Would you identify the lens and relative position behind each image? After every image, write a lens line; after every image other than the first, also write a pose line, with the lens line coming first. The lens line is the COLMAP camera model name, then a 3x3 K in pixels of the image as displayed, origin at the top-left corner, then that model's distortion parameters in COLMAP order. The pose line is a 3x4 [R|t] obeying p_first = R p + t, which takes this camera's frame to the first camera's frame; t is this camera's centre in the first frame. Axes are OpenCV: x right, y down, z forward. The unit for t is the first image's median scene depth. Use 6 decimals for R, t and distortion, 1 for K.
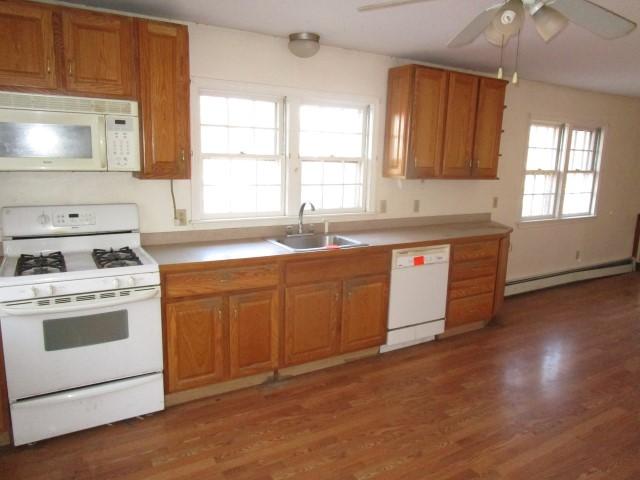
lens RADIAL K [[460.0, 0, 317.0], [0, 460.0, 240.4], [0, 0, 1]] dist [-0.020268, 0.005153]
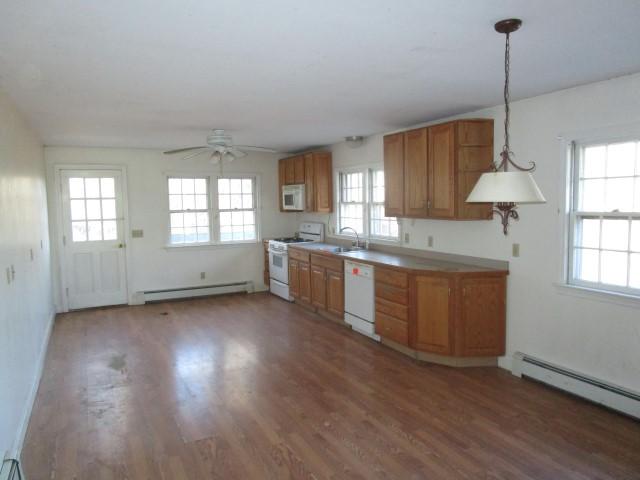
lens RADIAL K [[460.0, 0, 317.6], [0, 460.0, 238.0], [0, 0, 1]] dist [-0.020268, 0.005153]
pose [[-0.072798, 0.055596, -0.995796, 1.429311], [-0.166360, 0.983780, 0.067087, -0.116931], [0.983374, 0.170544, -0.062368, 0.809145]]
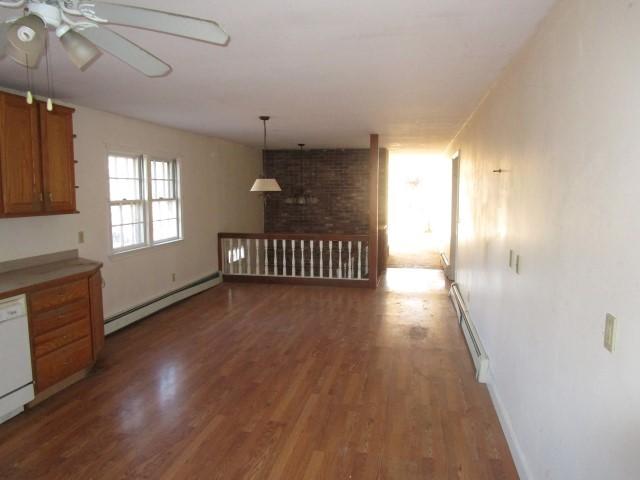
lens RADIAL K [[460.0, 0, 318.4], [0, 460.0, 236.3], [0, 0, 1]] dist [-0.020268, 0.005153]
pose [[0.682916, -0.102666, 0.723247, 0.054603], [0.153467, 0.988143, -0.004640, -0.007973], [-0.714195, 0.114164, 0.690574, 0.020416]]
